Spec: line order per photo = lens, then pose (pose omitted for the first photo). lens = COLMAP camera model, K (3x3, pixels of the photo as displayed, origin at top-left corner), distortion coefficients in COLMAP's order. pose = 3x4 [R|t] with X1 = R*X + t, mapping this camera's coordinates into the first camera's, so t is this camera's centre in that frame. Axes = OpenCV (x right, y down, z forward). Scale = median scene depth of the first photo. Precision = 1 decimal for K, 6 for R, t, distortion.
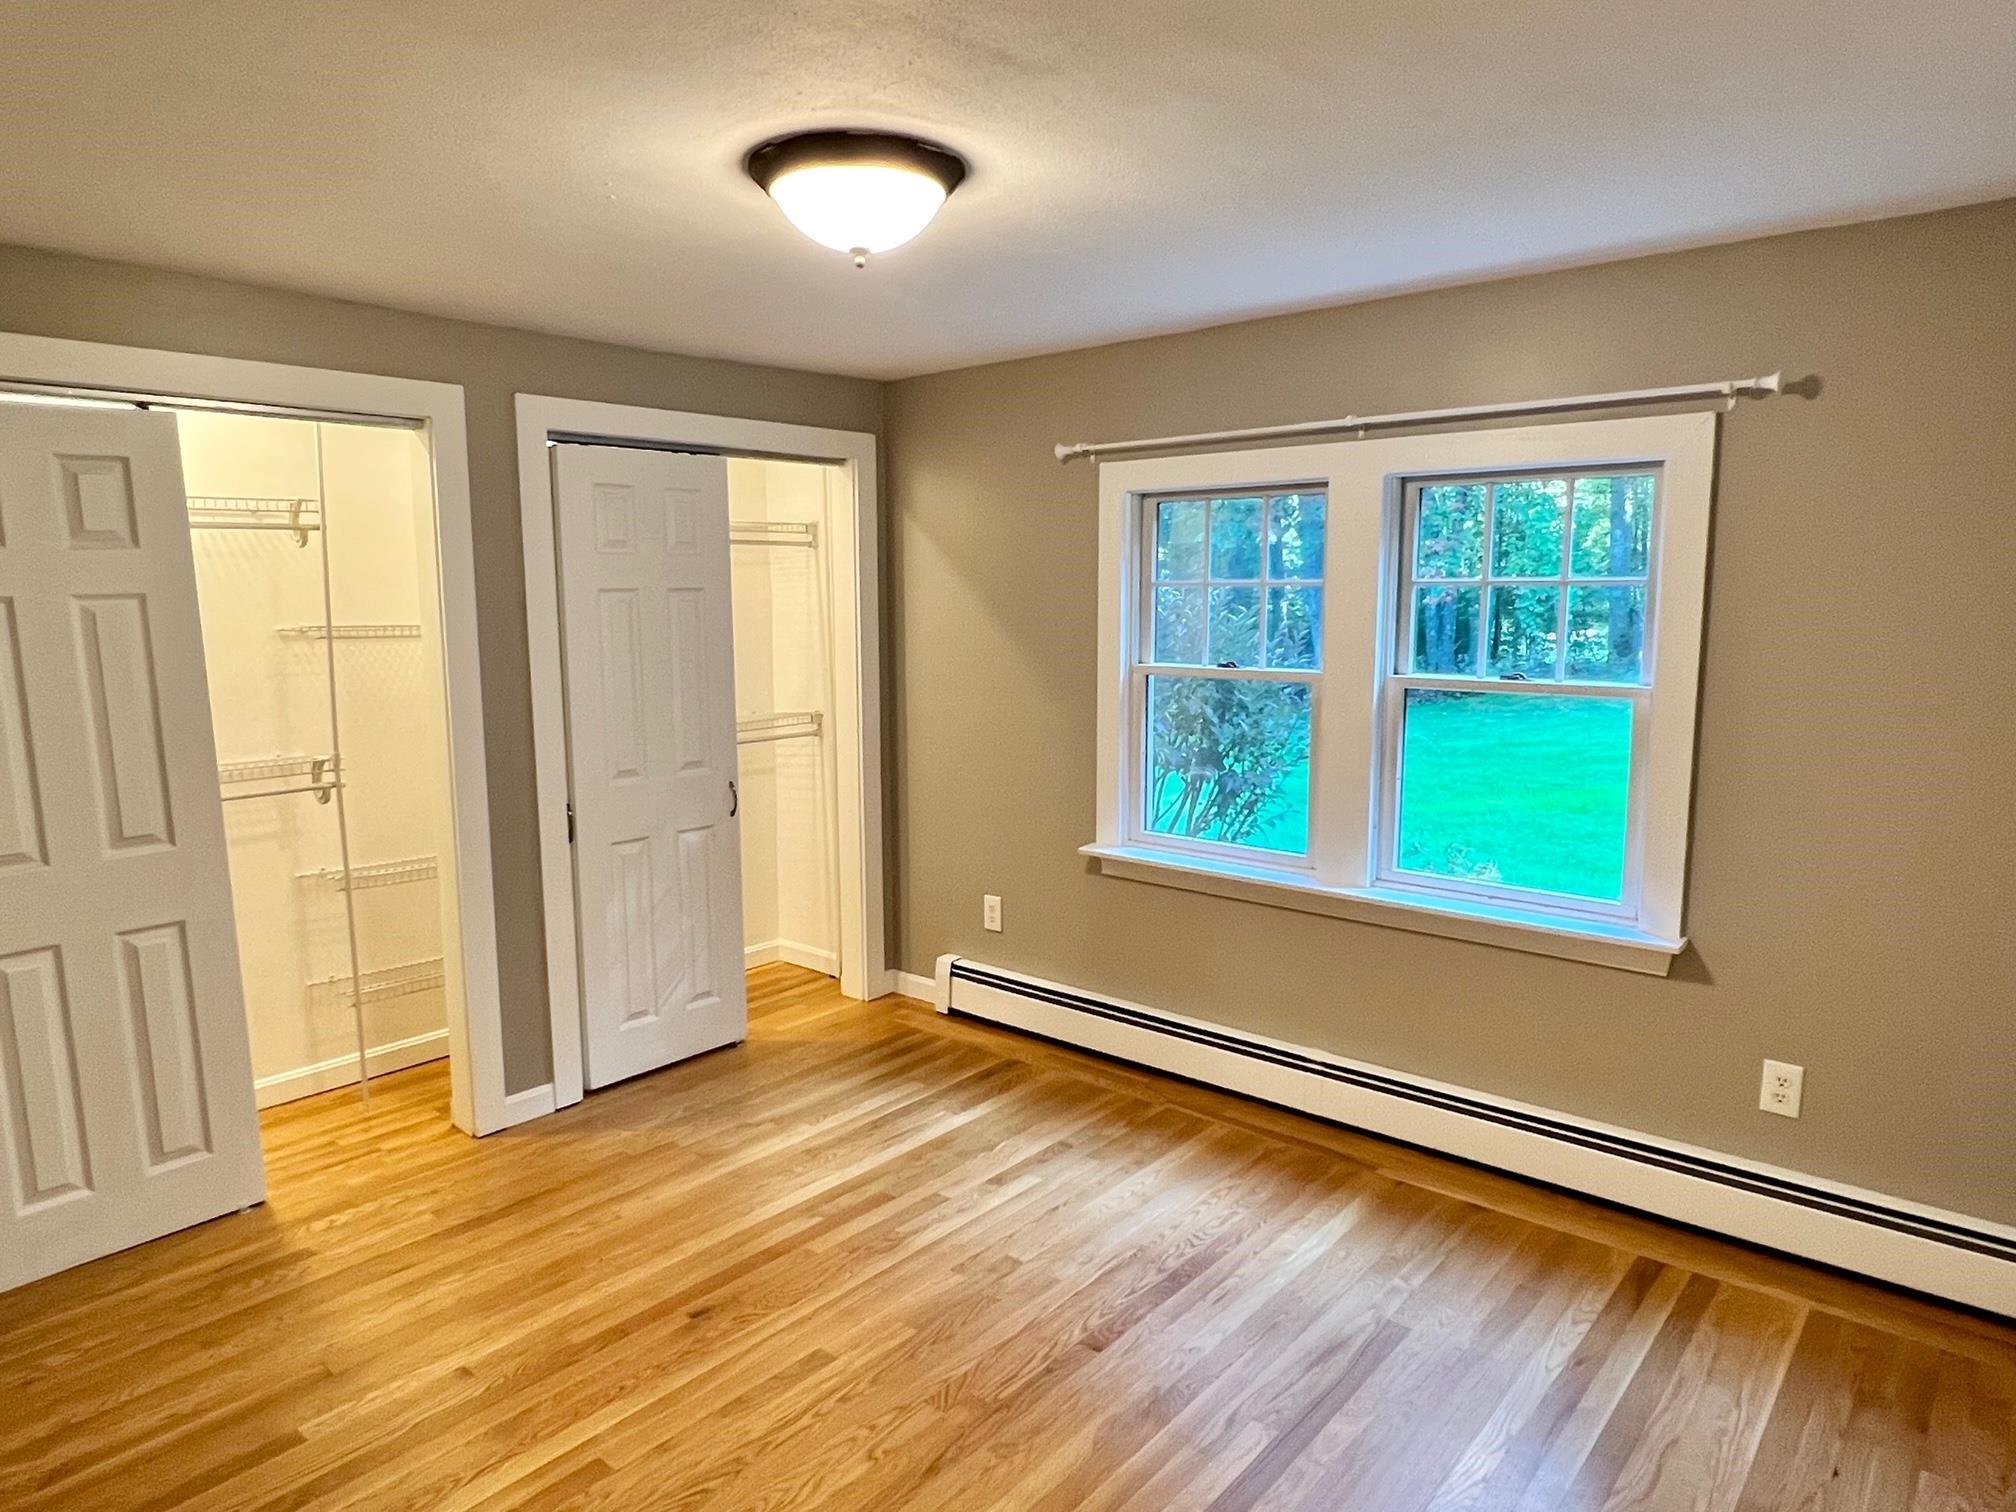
lens RADIAL K [[1250.7, 0, 1008.0], [0, 1250.7, 756.0], [0, 0, 1]] dist [-0.003524, -0.001382]
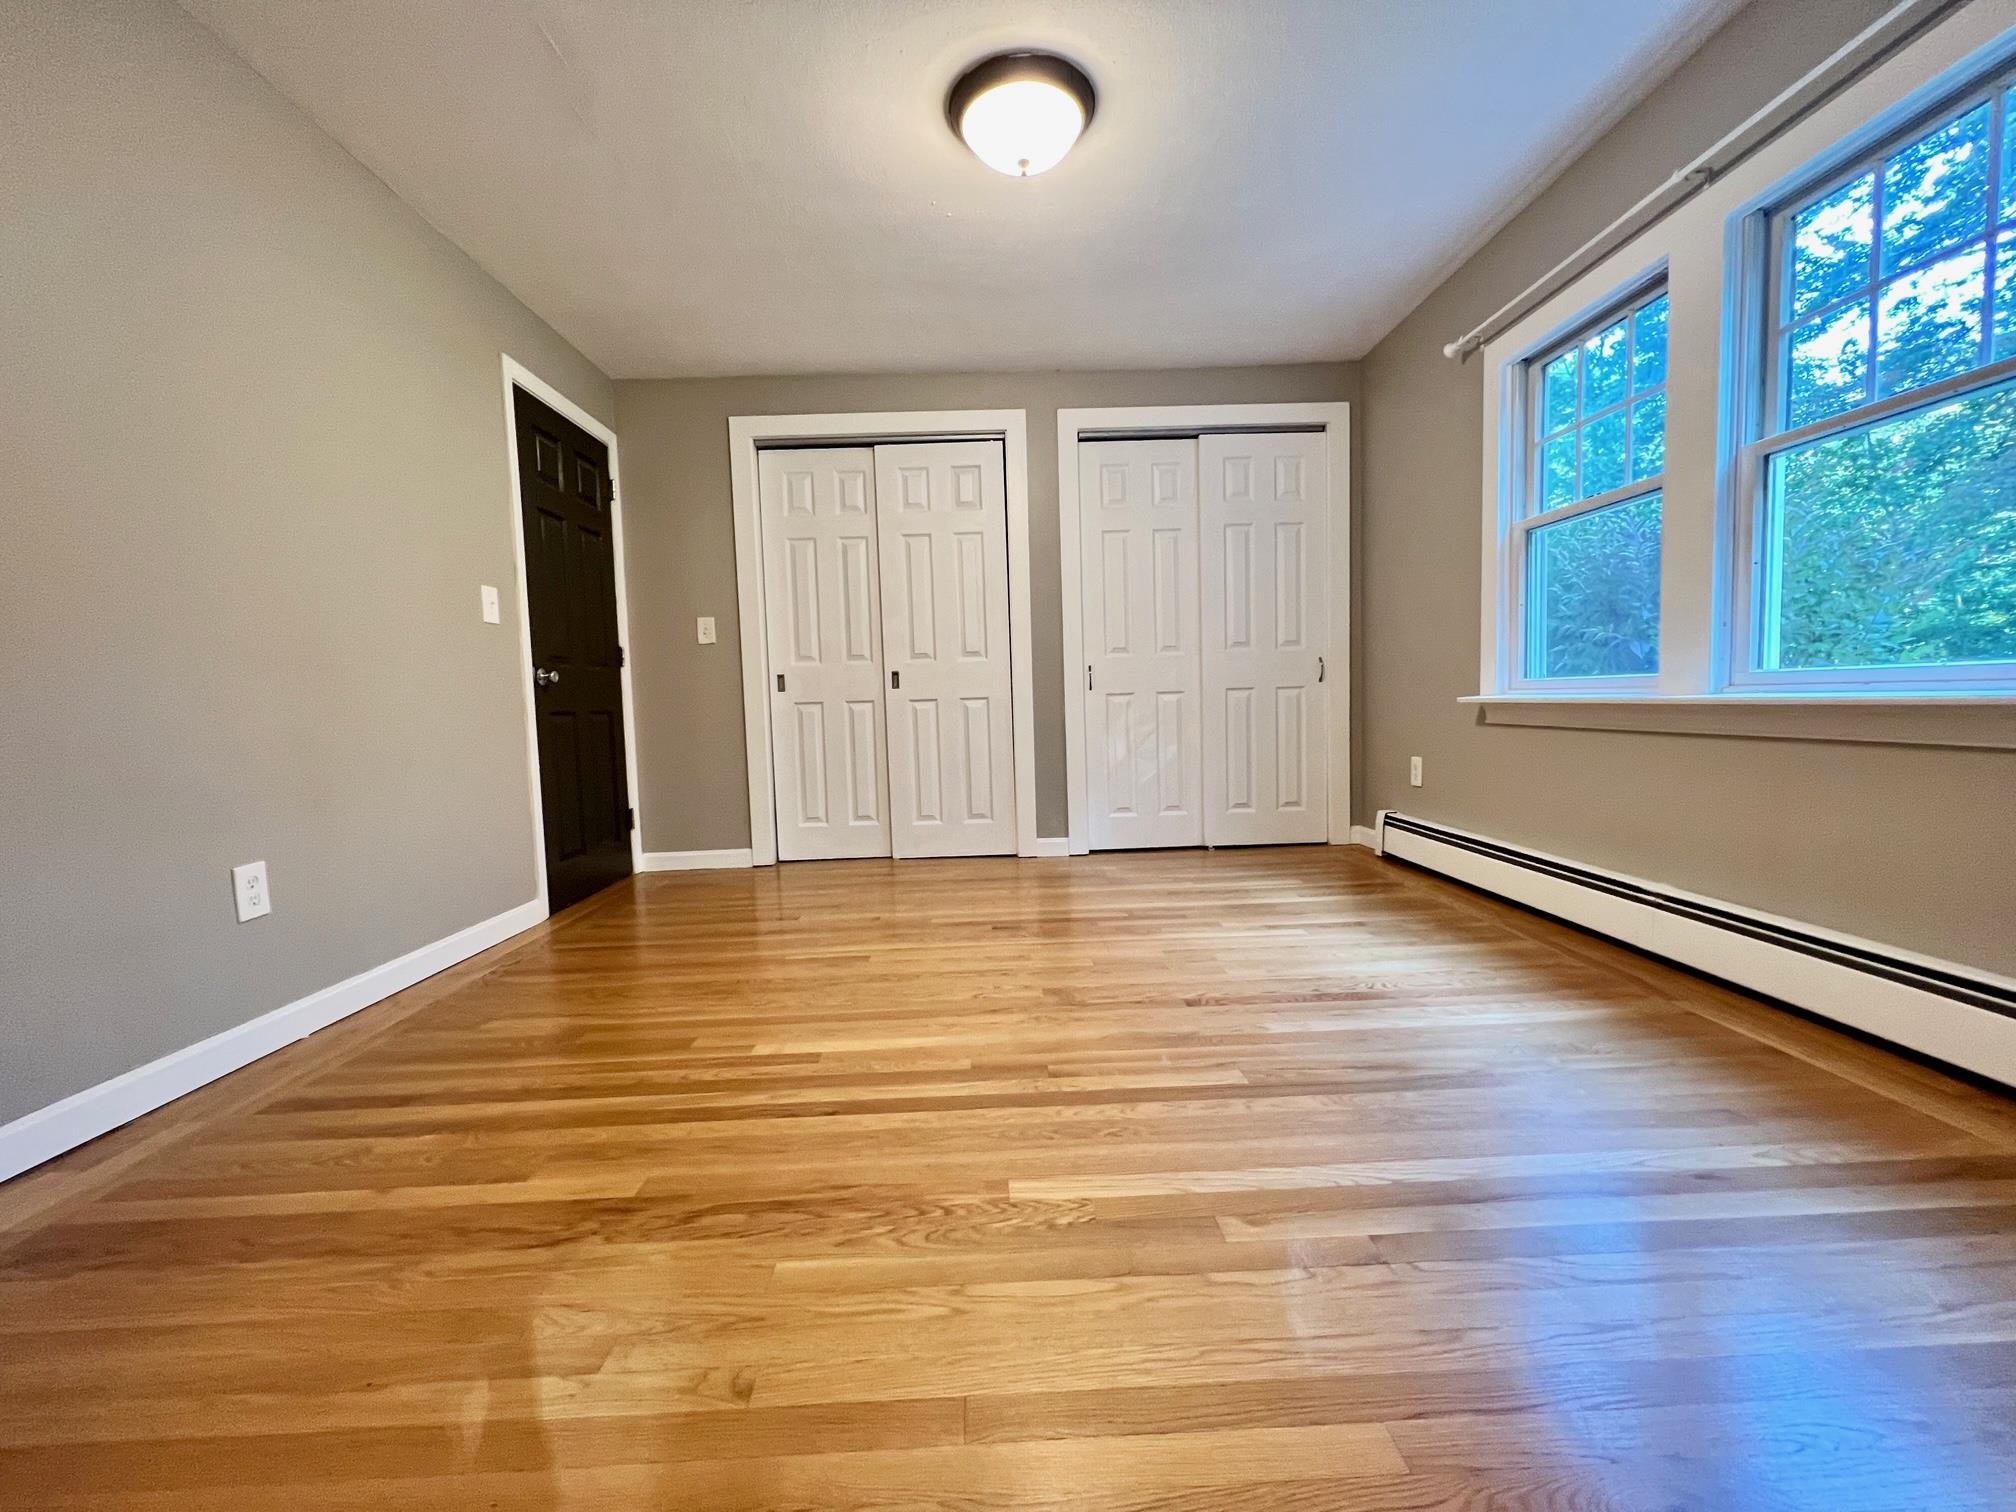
lens RADIAL K [[816.7, 0, 1008.0], [0, 816.7, 756.0], [0, 0, 1]] dist [-0.002060, -0.000168]
pose [[0.668372, 0.031849, -0.743145, 0.382352], [-0.072348, 0.997129, -0.022335, 0.197493], [0.740300, 0.068693, 0.668758, 0.249470]]
